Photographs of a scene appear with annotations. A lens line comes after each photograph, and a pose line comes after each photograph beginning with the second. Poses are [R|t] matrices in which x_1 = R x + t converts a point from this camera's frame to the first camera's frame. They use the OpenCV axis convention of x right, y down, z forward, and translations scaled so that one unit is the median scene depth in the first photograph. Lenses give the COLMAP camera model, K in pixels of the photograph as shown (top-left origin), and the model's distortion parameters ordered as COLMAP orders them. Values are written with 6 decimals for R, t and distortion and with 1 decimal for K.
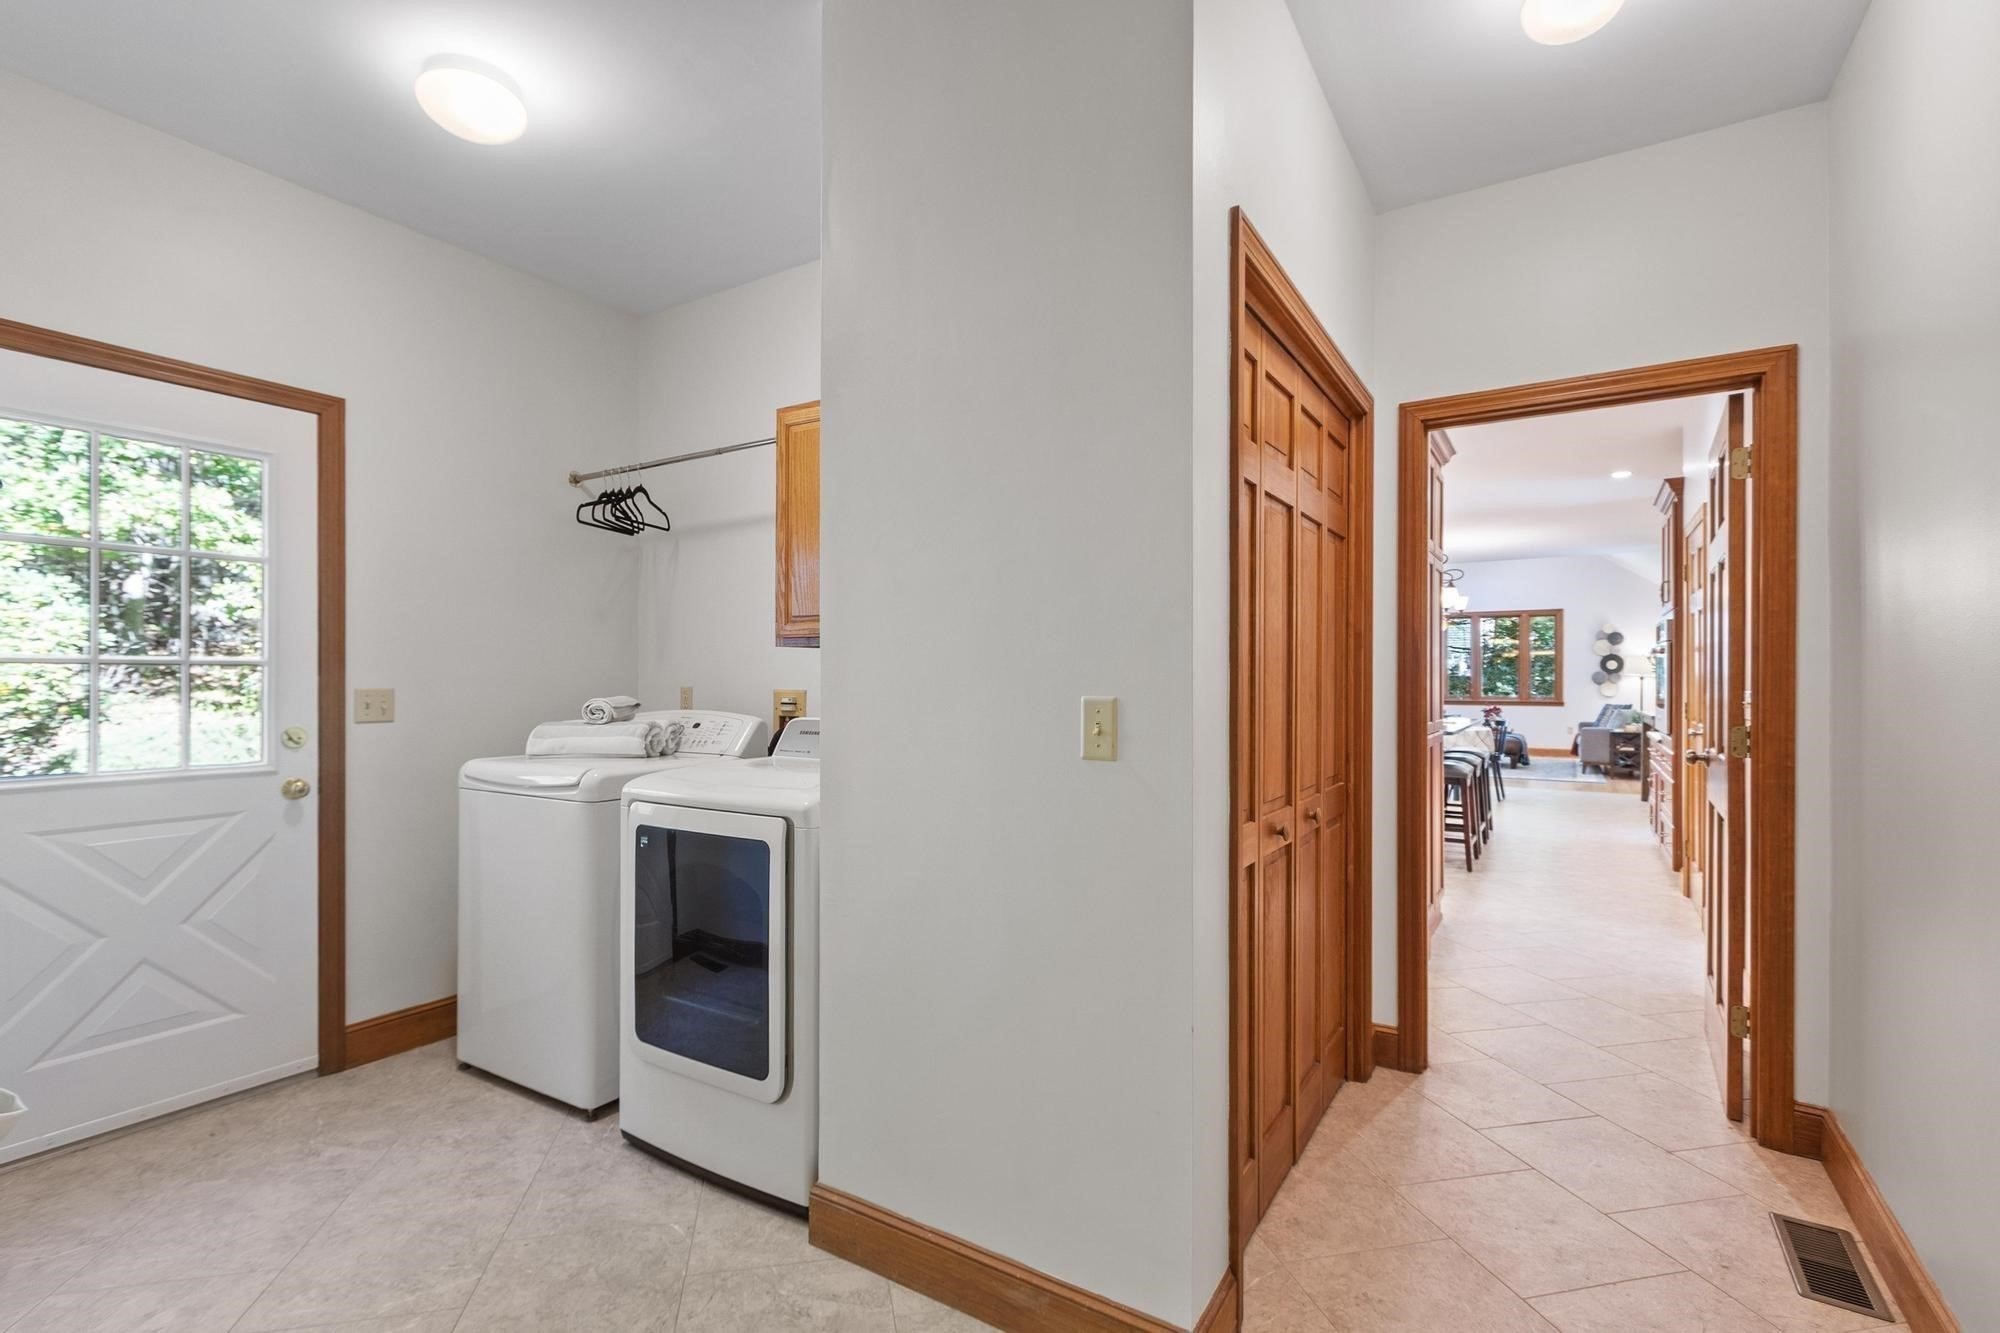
lens RADIAL K [[873.4, 0, 1004.1], [0, 873.4, 678.0], [0, 0, 1]] dist [0.004205, -0.000177]
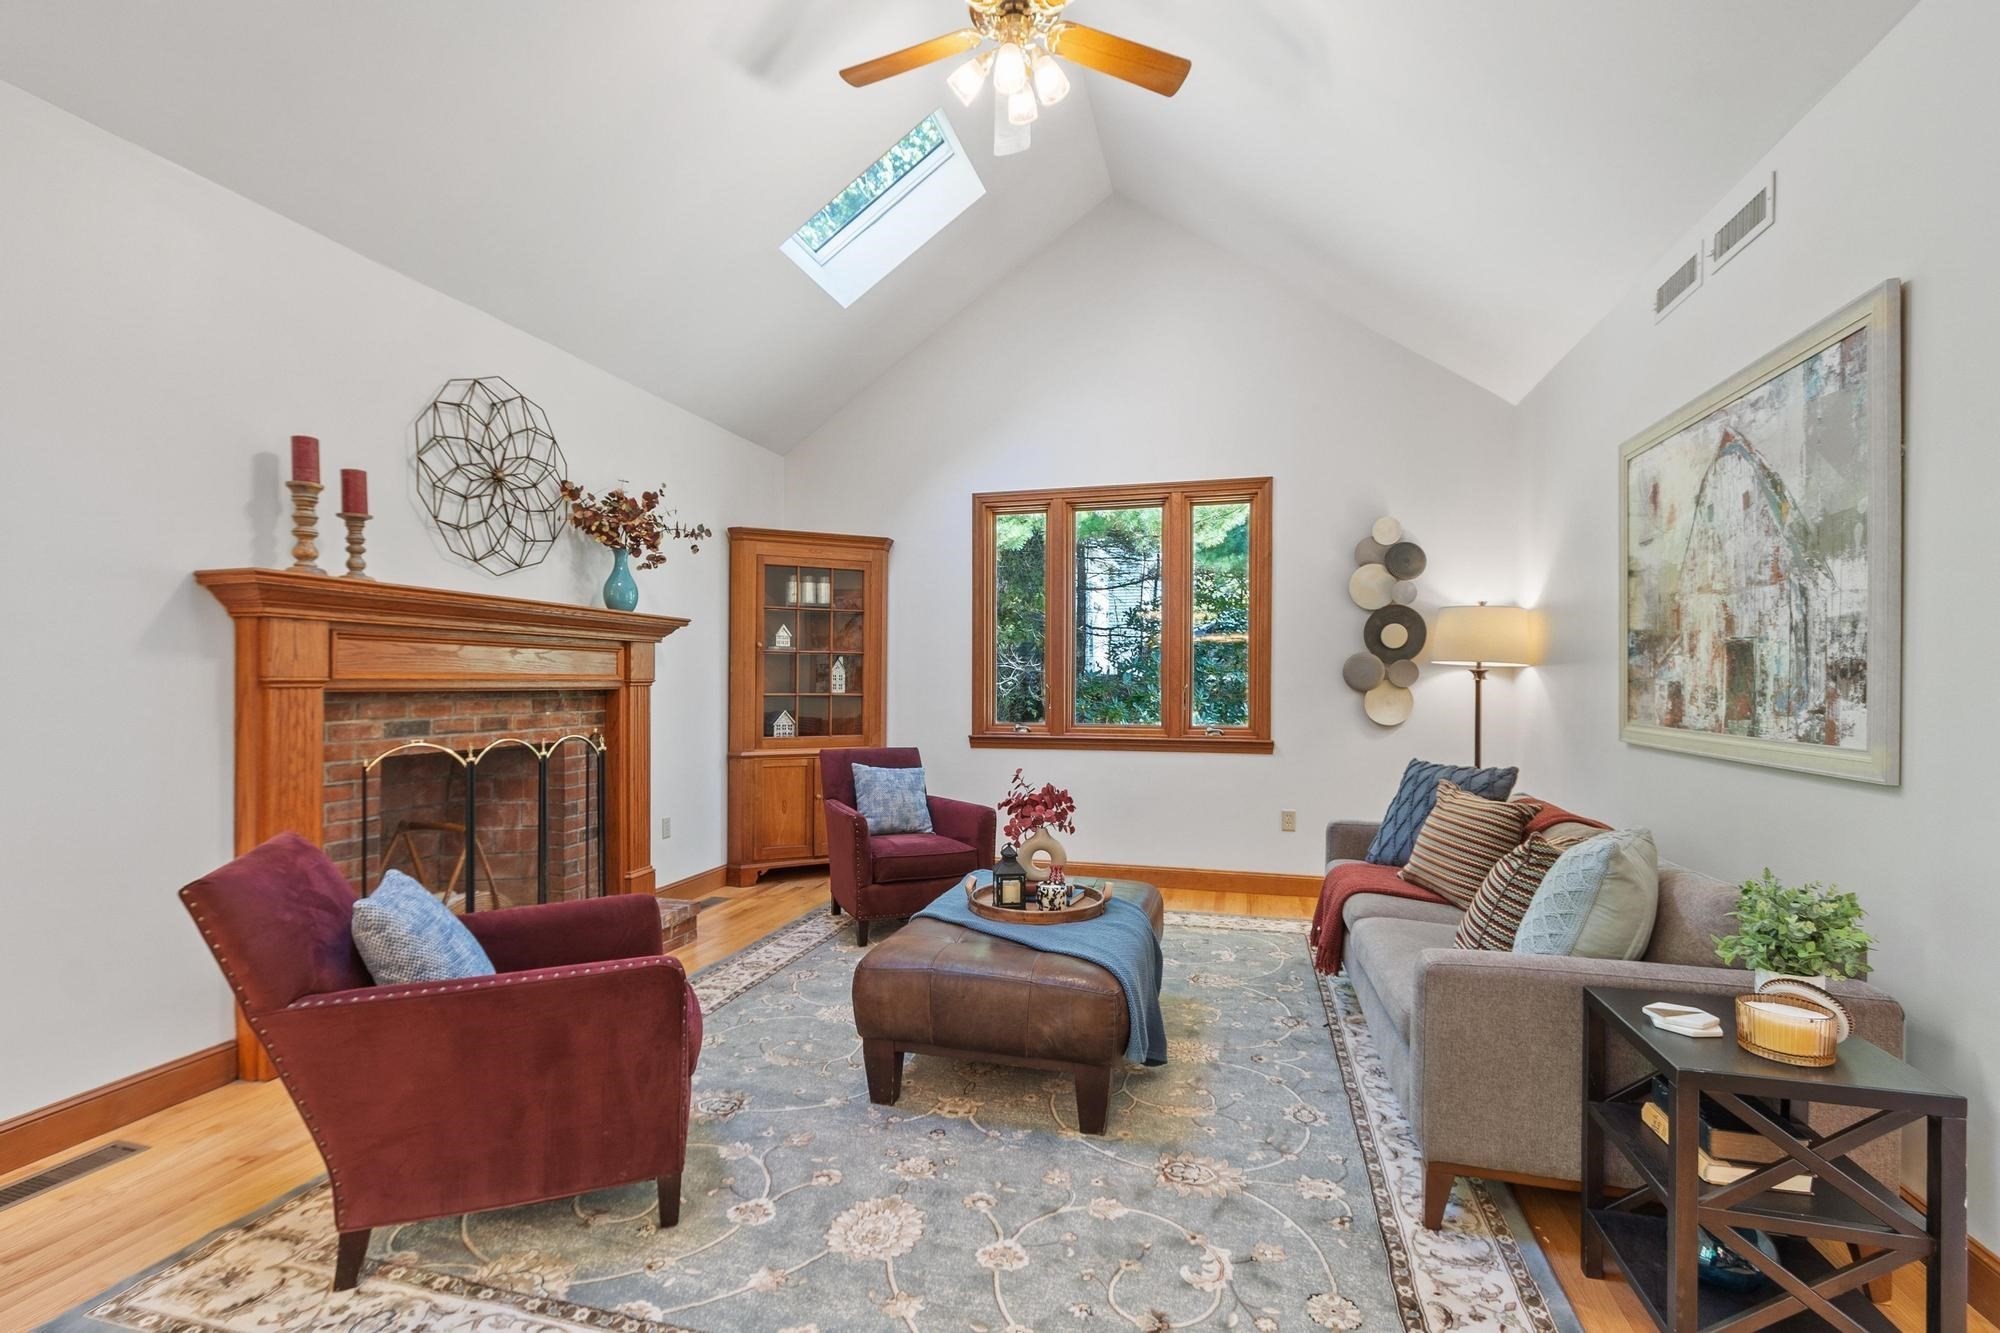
lens RADIAL K [[873.4, 0, 1004.2], [0, 873.4, 678.1], [0, 0, 1]] dist [0.004205, -0.000177]
pose [[0.952446, 0.006345, 0.304641, 0.439504], [-0.006621, 0.999978, -0.000127, 0.003023], [-0.304635, -0.001897, 0.952467, 0.714341]]
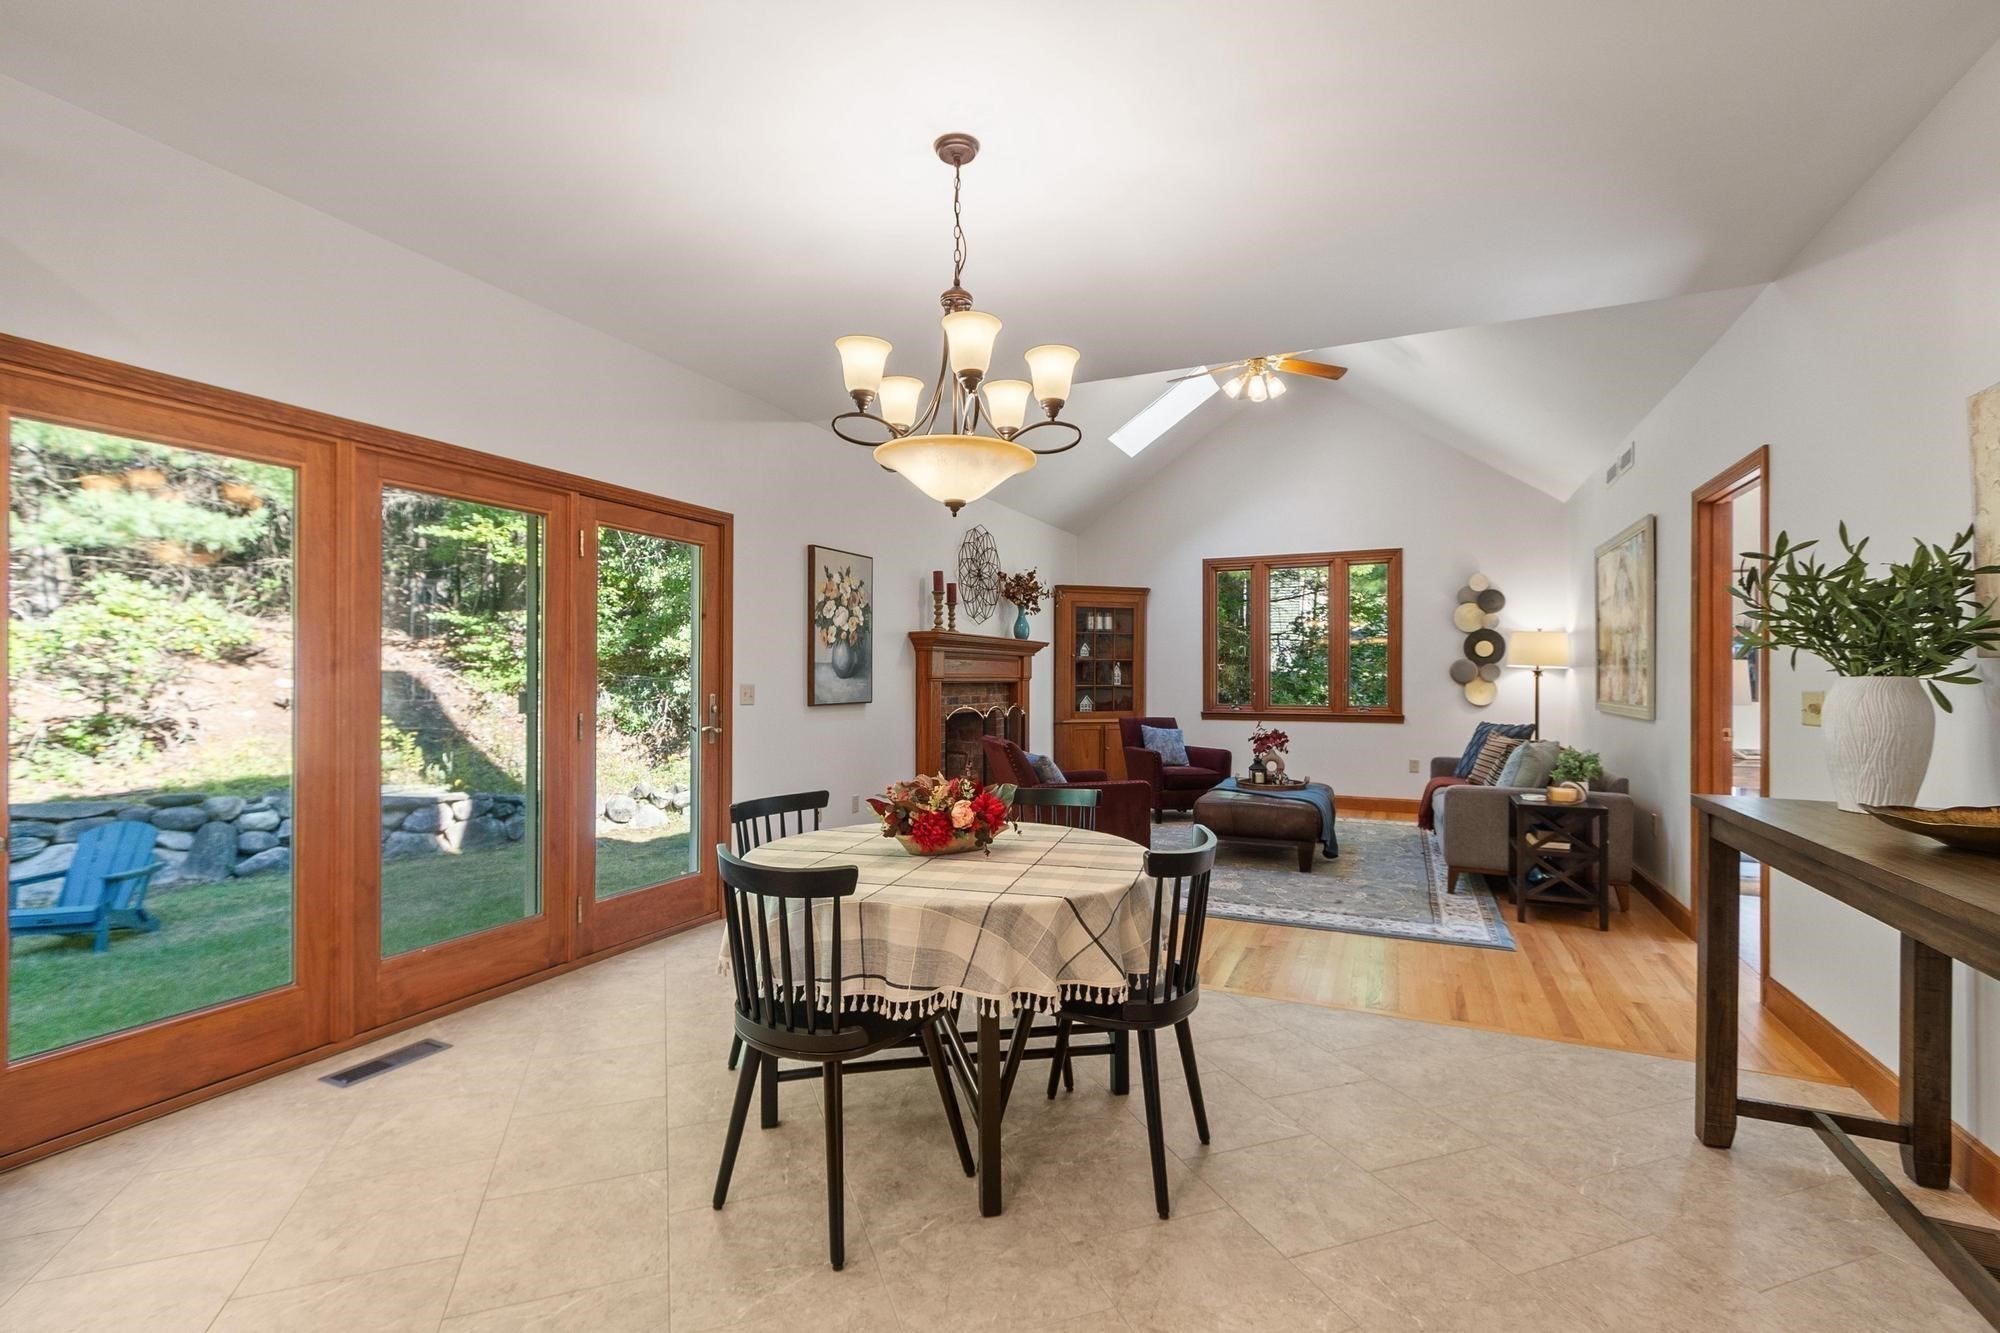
lens RADIAL K [[873.4, 0, 992.8], [0, 873.4, 662.8], [0, 0, 1]] dist [0.004205, -0.000177]
pose [[0.990868, 0.006819, 0.134666, 0.312044], [-0.005266, 0.999915, -0.011889, 0.002196], [-0.134736, 0.011072, 0.990820, 0.493891]]
